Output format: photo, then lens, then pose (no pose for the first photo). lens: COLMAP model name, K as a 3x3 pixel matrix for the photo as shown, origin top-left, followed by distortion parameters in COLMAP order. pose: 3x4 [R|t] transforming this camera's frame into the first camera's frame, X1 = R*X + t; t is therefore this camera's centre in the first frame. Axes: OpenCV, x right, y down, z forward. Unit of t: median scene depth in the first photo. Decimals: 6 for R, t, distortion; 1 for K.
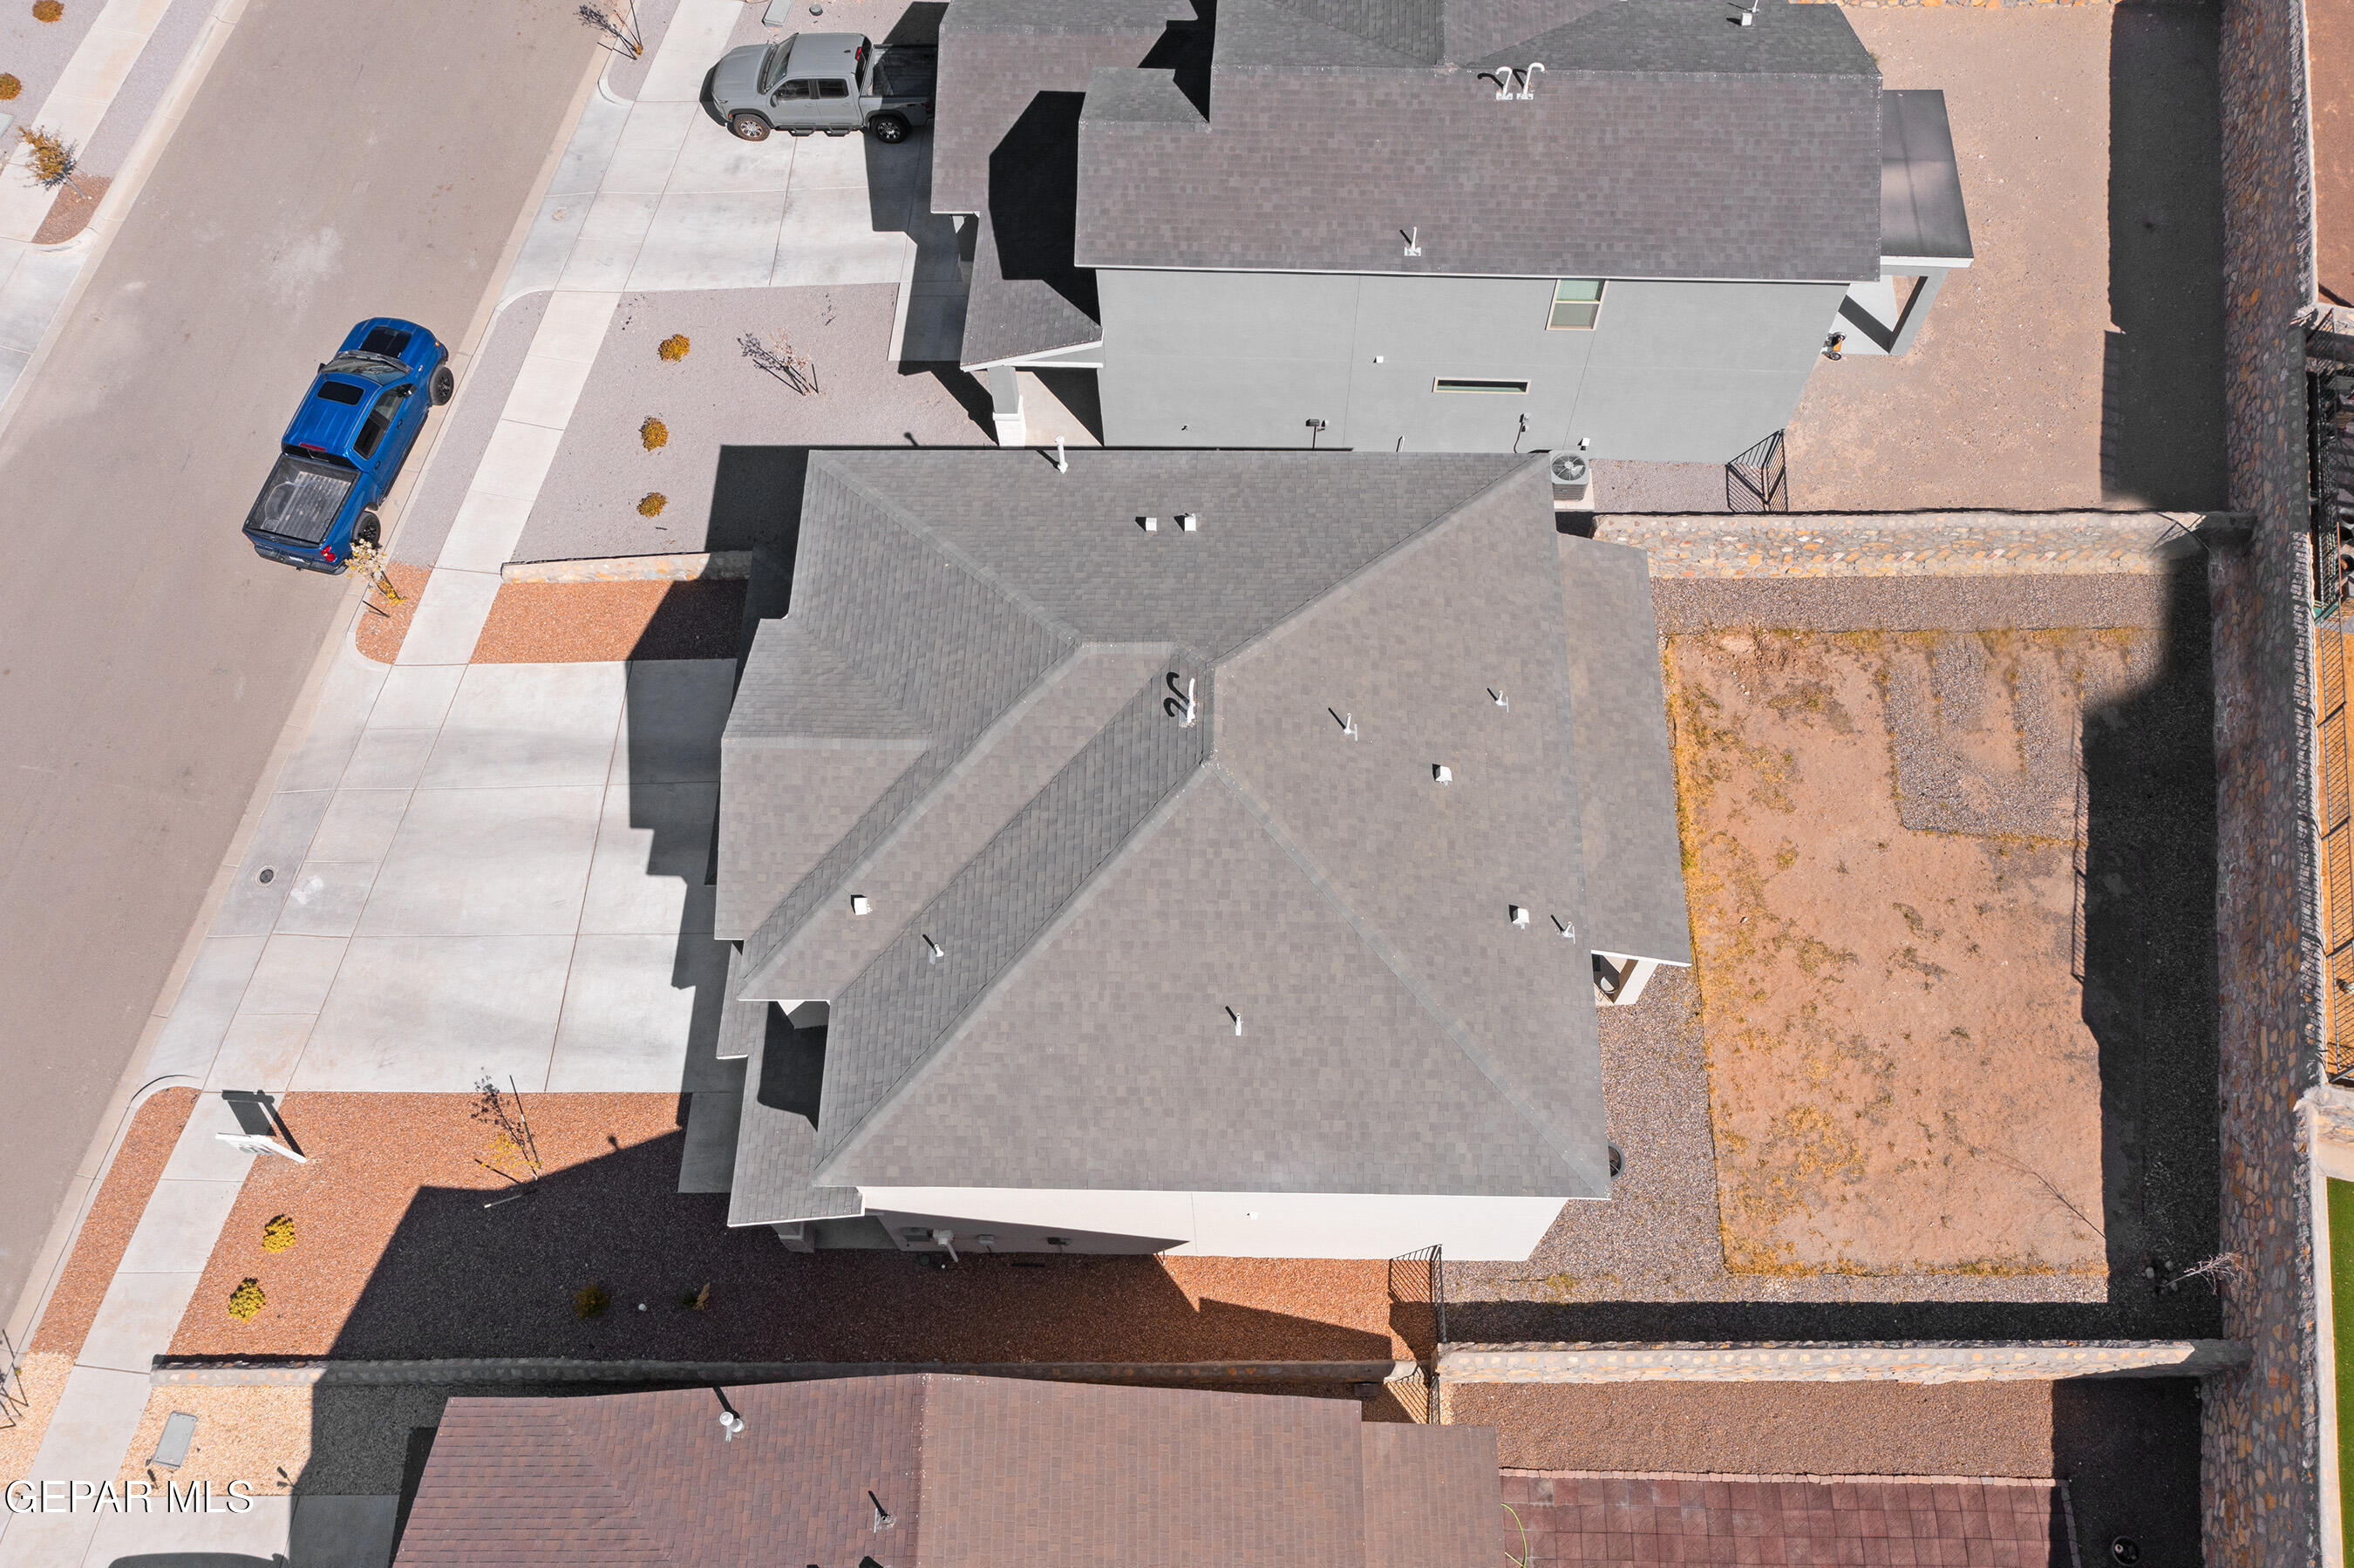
lens RADIAL K [[1863.4, 0, 1177.8], [0, 1863.4, 779.4], [0, 0, 1]] dist [-0.008917, 0.011488]
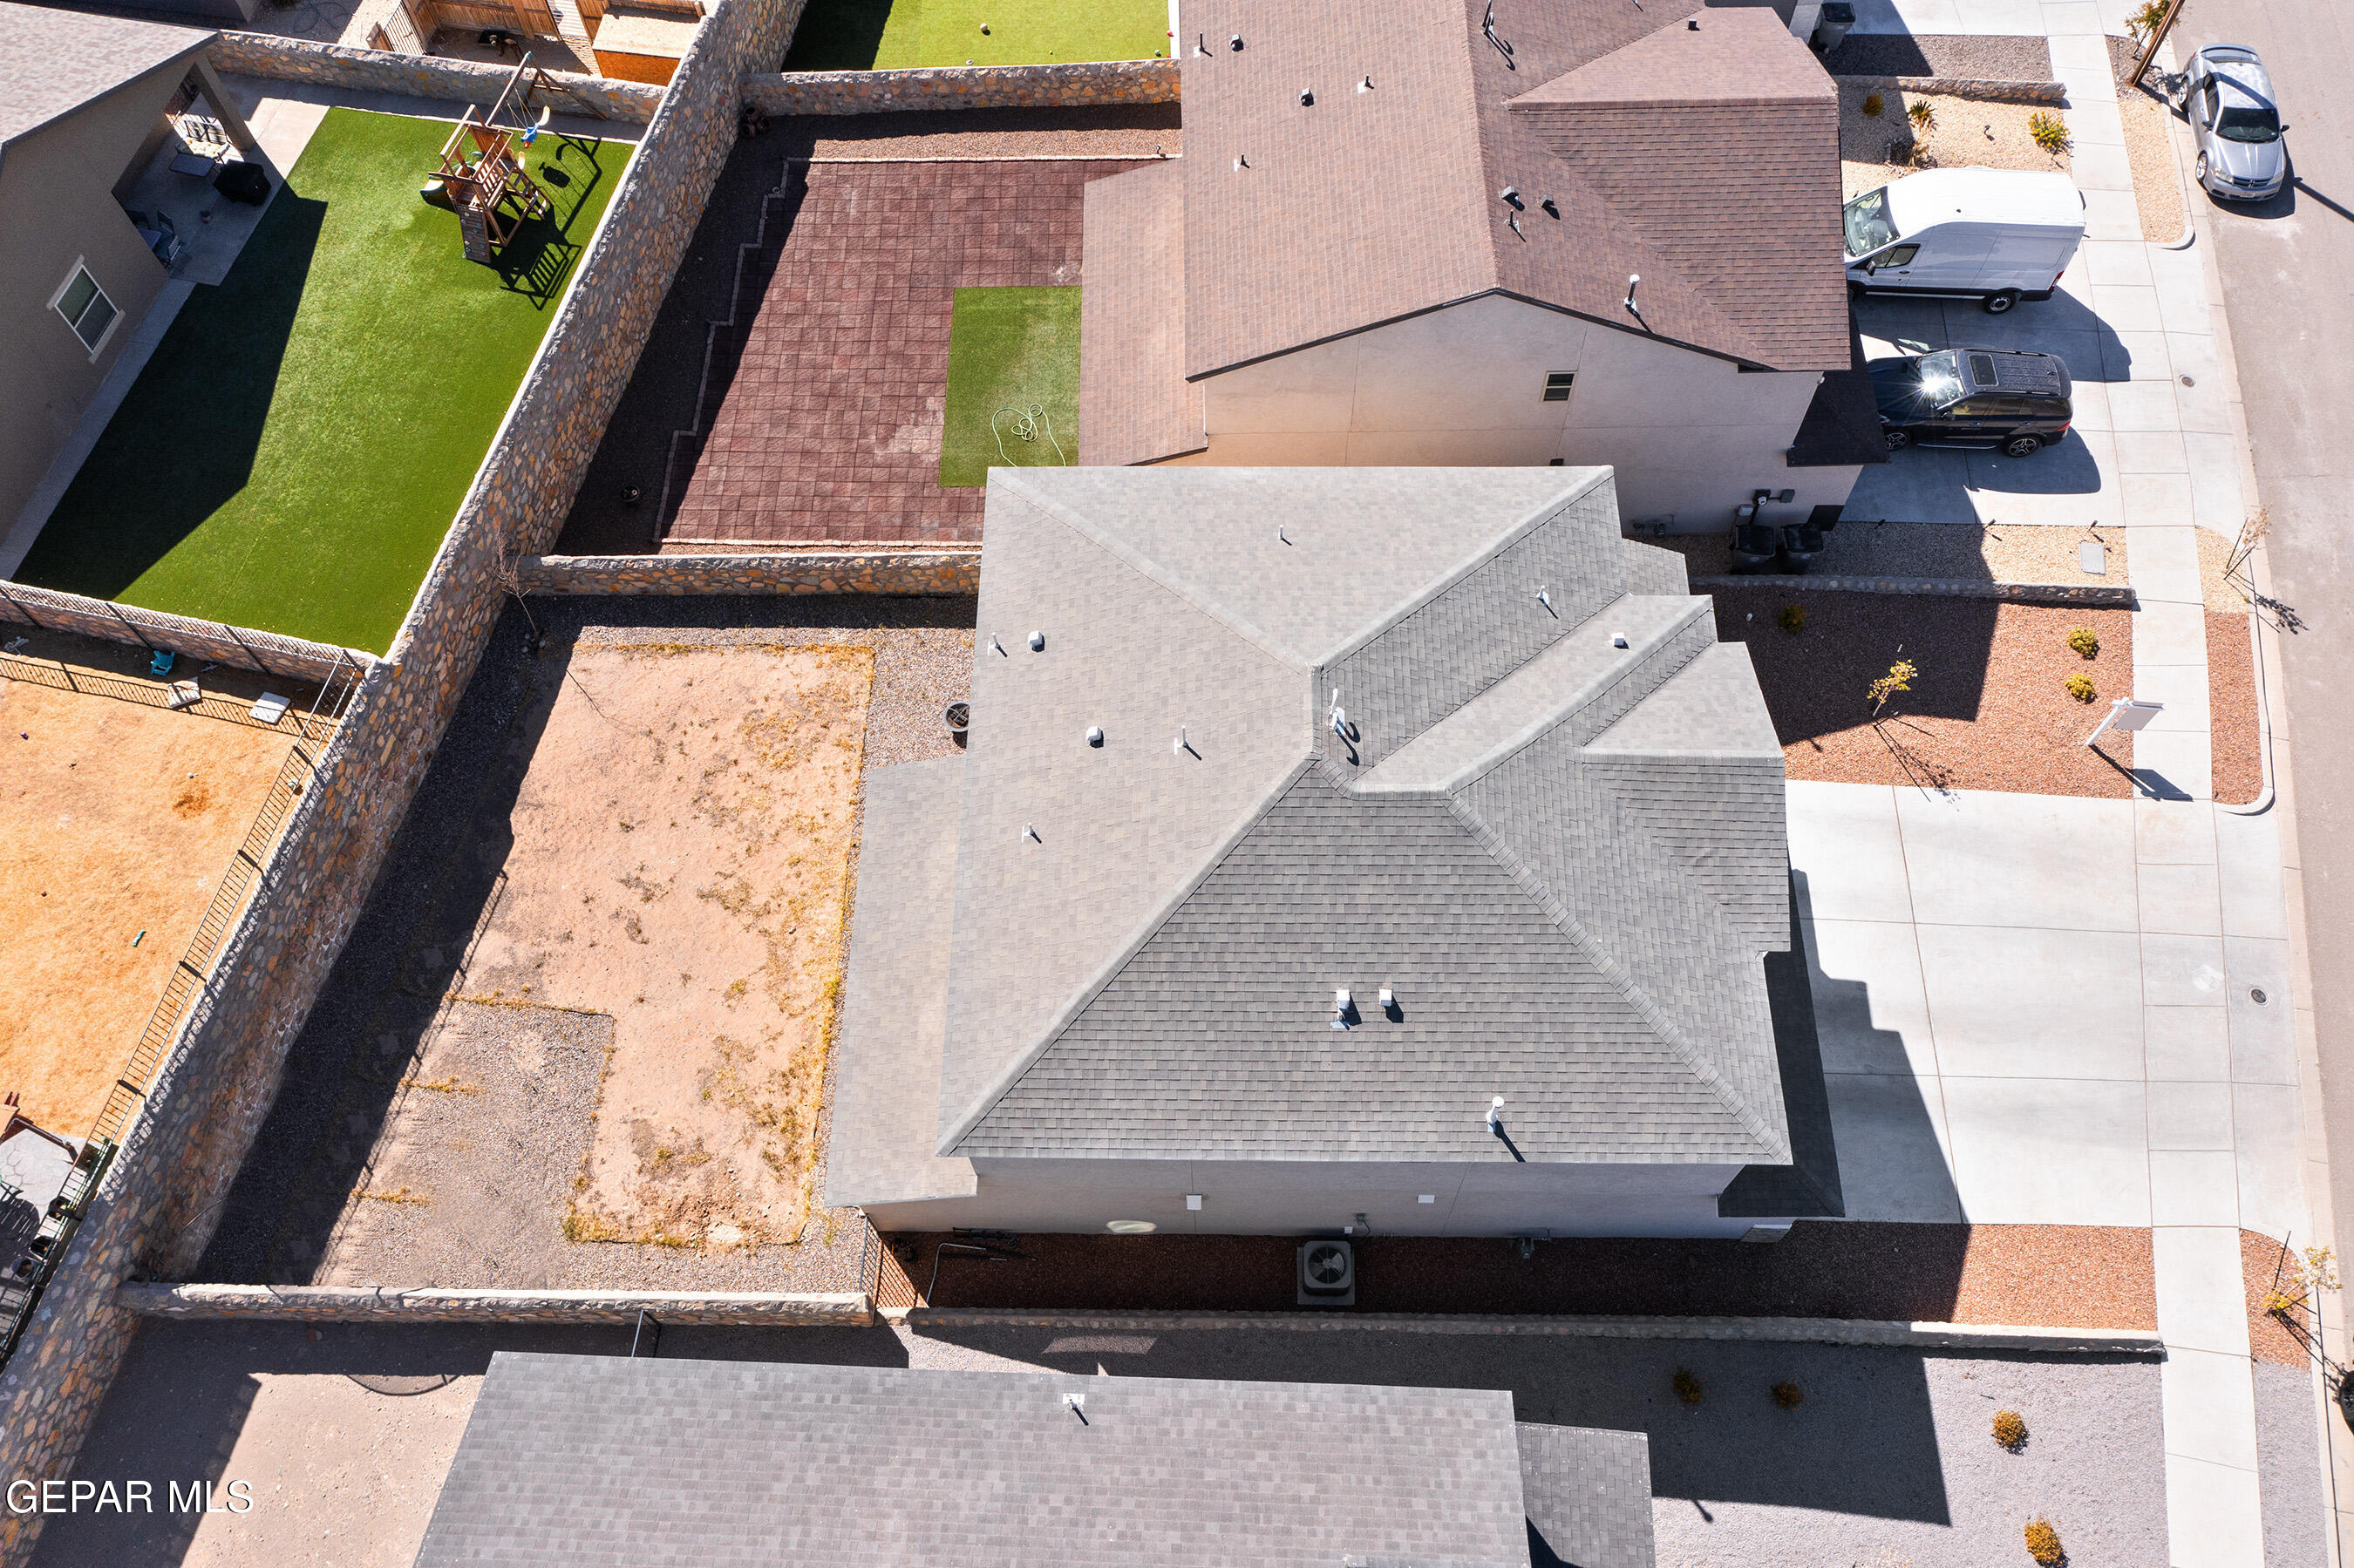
lens RADIAL K [[1863.4, 0, 1177.8], [0, 1863.4, 779.4], [0, 0, 1]] dist [-0.008917, 0.011488]
pose [[-0.999057, 0.025897, 0.034841, 0.048297], [0.013427, -0.578889, 0.815295, -0.748431], [0.041283, 0.814995, 0.577996, 0.338667]]
